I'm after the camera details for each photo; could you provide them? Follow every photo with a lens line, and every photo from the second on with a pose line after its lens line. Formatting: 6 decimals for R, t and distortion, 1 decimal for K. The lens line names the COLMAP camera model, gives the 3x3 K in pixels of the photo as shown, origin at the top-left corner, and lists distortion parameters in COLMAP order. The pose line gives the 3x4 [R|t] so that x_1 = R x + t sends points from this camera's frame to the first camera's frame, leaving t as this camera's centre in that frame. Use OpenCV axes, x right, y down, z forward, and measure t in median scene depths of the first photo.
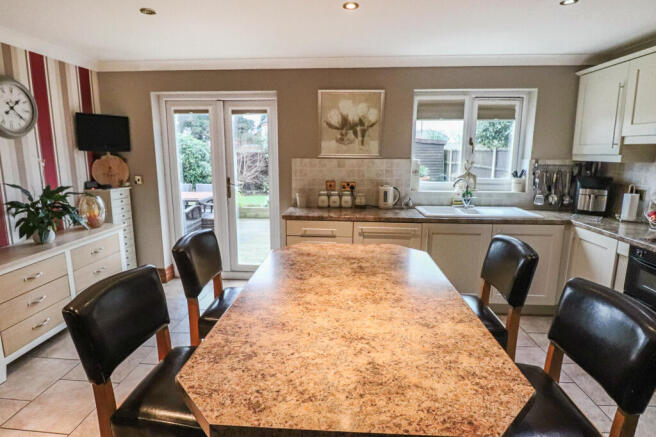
lens RADIAL K [[344.1, 0, 328.0], [0, 344.1, 218.5], [0, 0, 1]] dist [-0.004948, -0.001433]
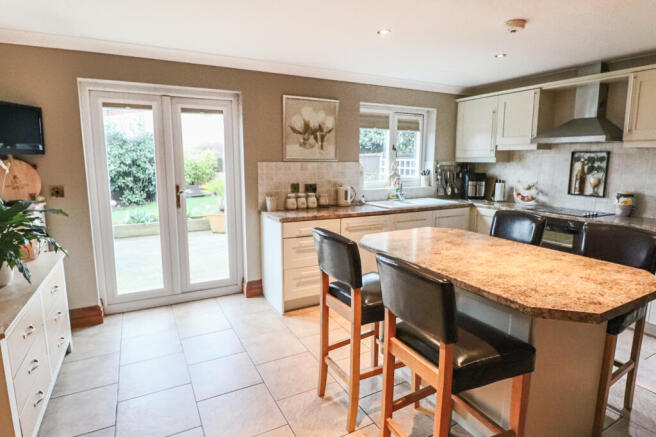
lens RADIAL K [[358.2, 0, 328.0], [0, 358.2, 218.5], [0, 0, 1]] dist [-0.002490, -0.001254]
pose [[0.848267, -0.088824, 0.522067, -0.493687], [0.102213, 0.994757, 0.003169, 0.001296], [-0.519612, 0.050674, 0.852898, 0.040757]]
